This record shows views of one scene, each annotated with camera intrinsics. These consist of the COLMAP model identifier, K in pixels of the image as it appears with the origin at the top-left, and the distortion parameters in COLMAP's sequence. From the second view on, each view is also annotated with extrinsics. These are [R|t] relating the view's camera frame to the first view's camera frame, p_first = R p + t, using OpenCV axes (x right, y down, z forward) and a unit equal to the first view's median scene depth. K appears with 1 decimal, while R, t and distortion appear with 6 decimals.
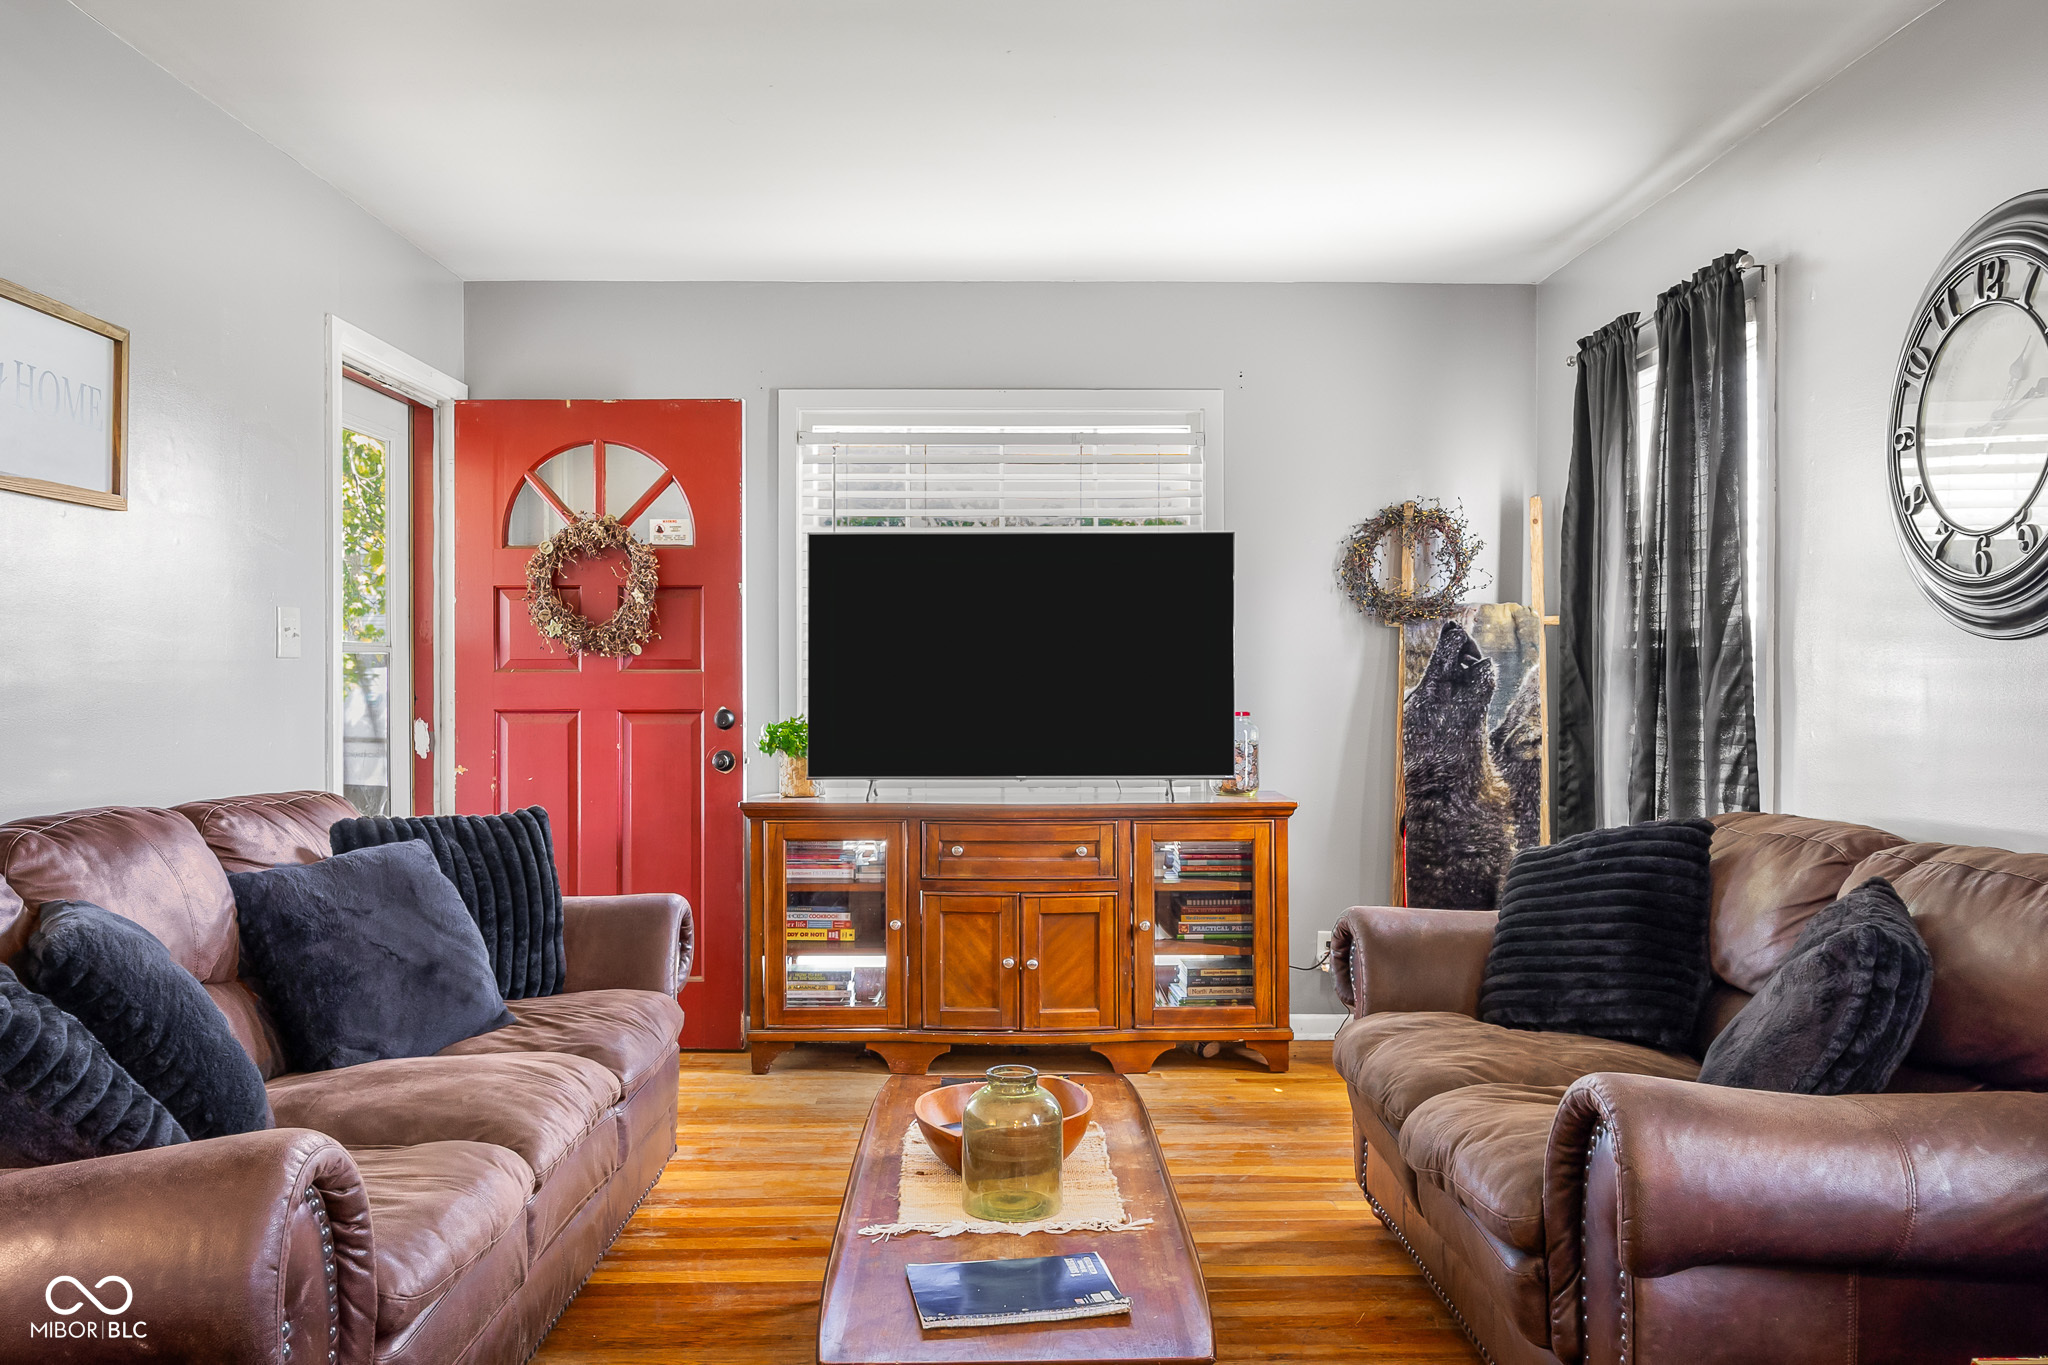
lens RADIAL K [[1649.9, 0, 1026.3], [0, 1649.9, 679.7], [0, 0, 1]] dist [-0.000178, 0.003576]
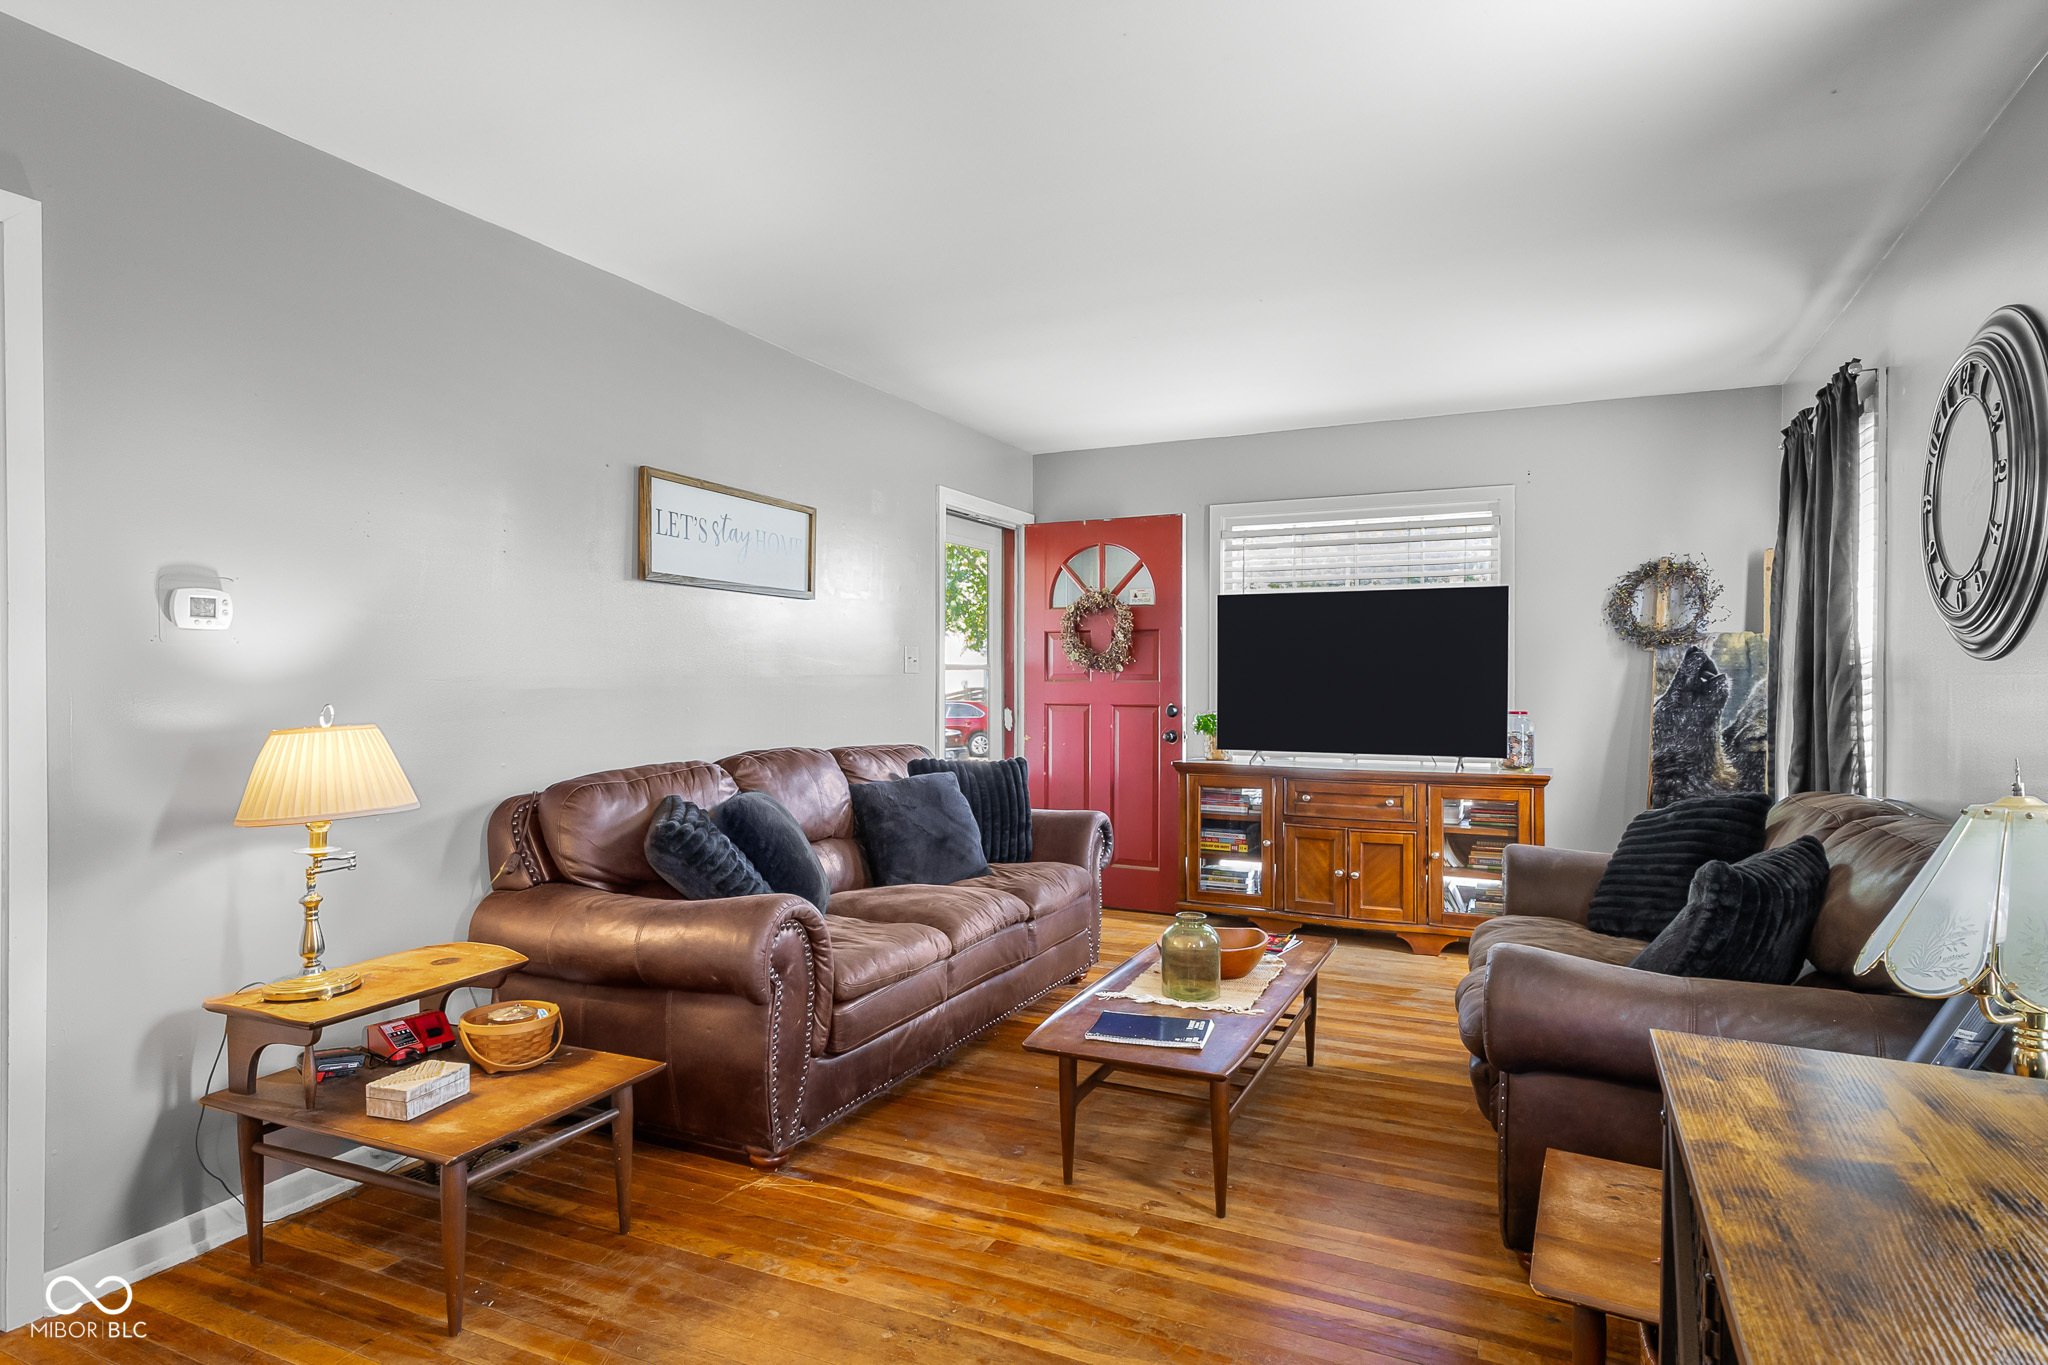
lens RADIAL K [[1137.0, 0, 1014.4], [0, 1137.0, 689.6], [0, 0, 1]] dist [0.003928, 0.001776]
pose [[0.892548, 0.007055, -0.450897, 0.246412], [-0.006013, 0.999975, 0.003743, -0.000661], [0.450913, -0.000629, 0.892568, -0.096173]]
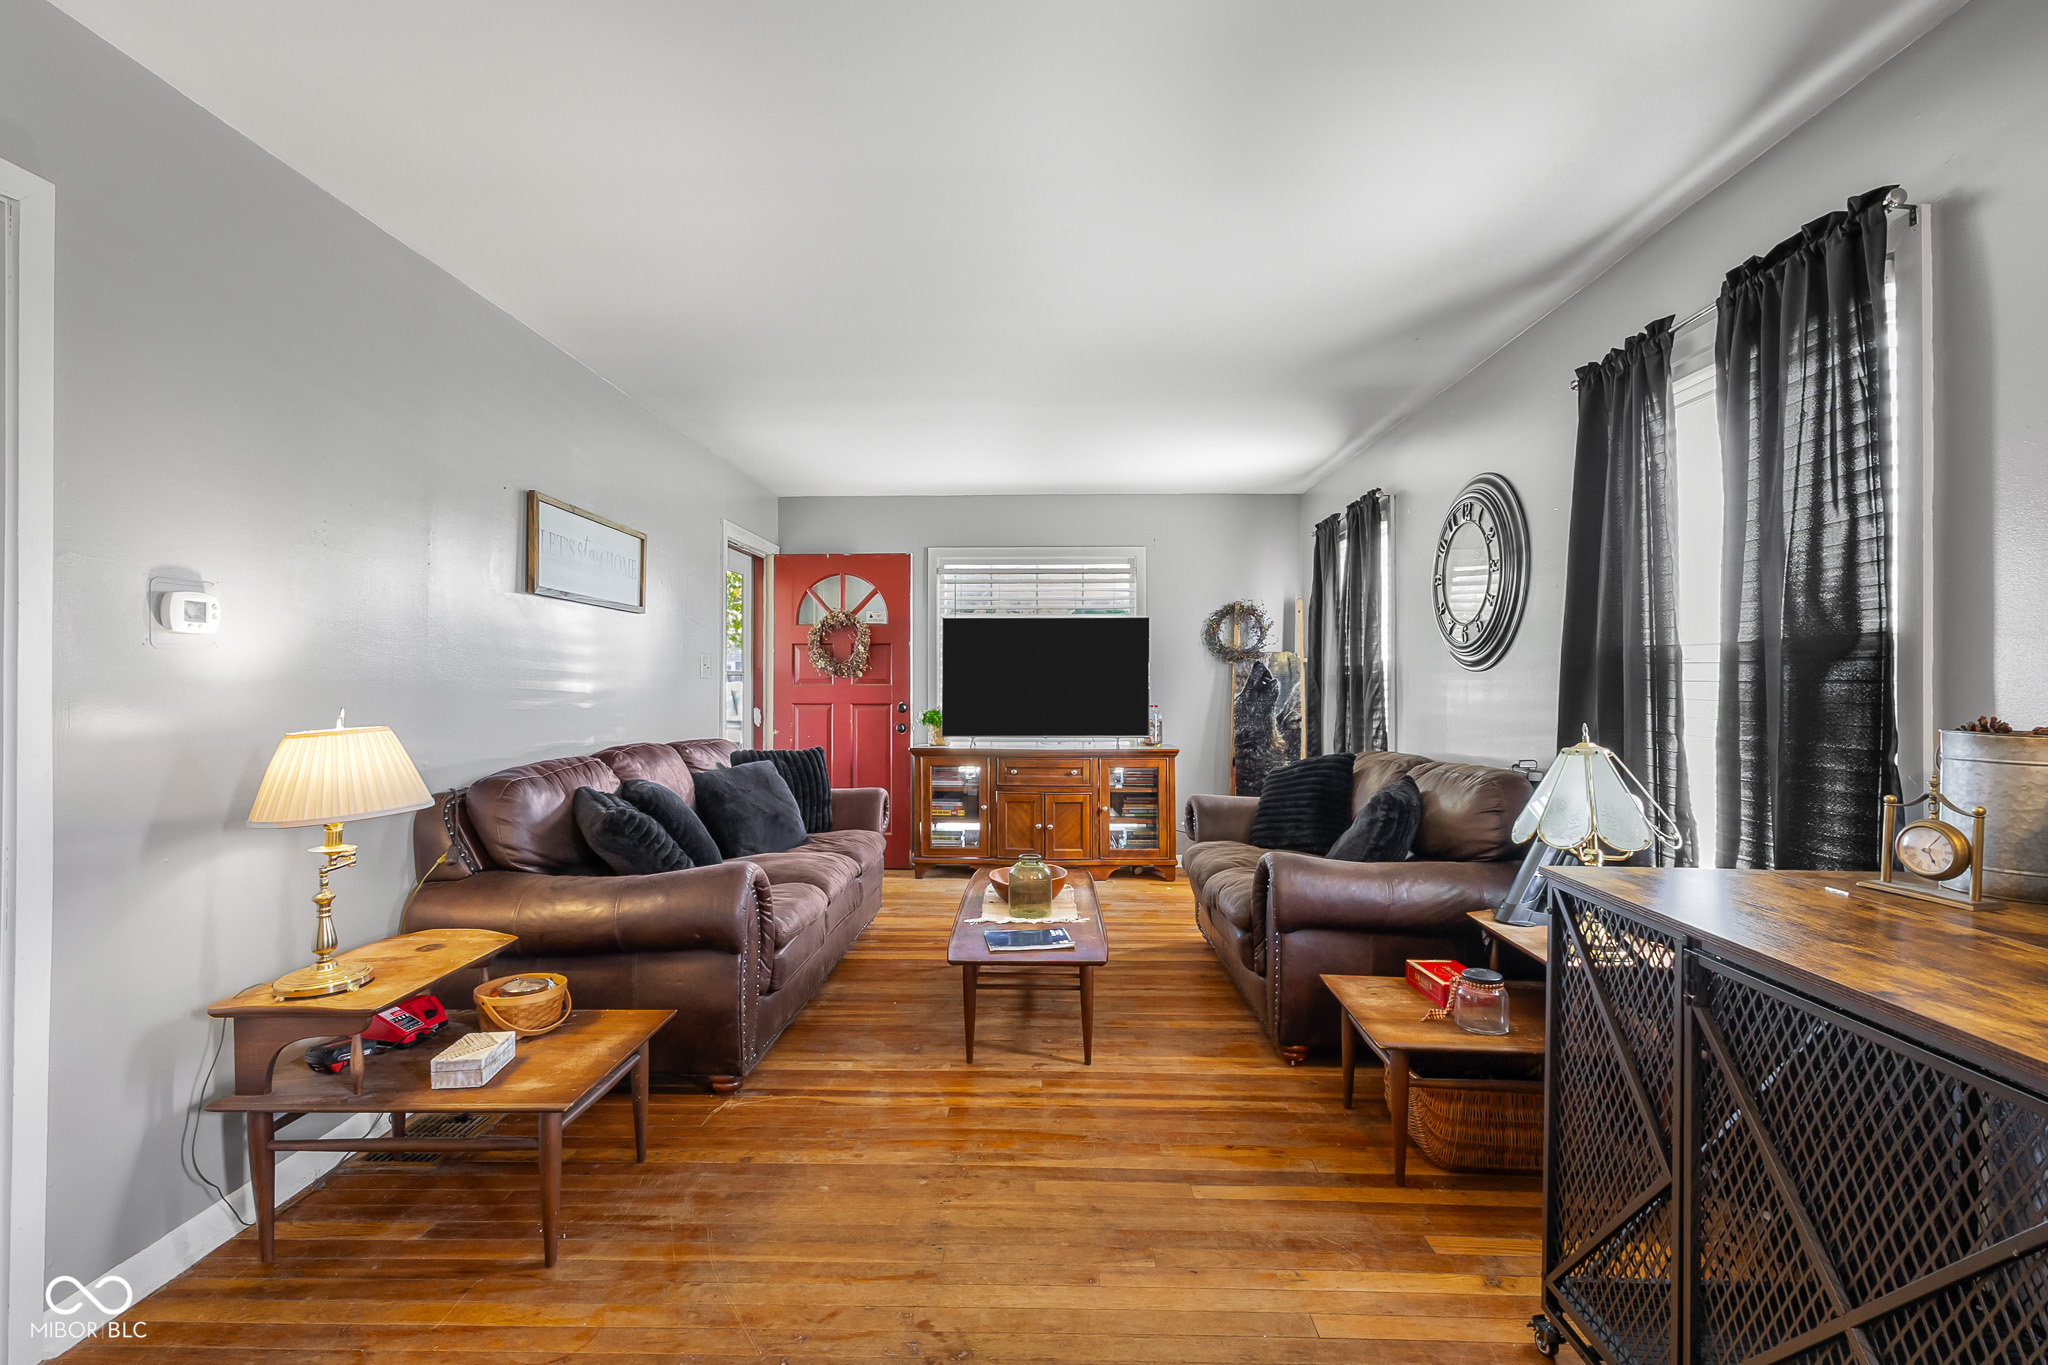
lens RADIAL K [[947.1, 0, 1020.5], [0, 947.1, 678.4], [0, 0, 1]] dist [-0.006641, 0.001753]
pose [[0.998917, 0.001524, -0.046501, 0.027219], [-0.002079, 0.999927, -0.011883, 0.001058], [0.046479, 0.011967, 0.998848, -0.237948]]
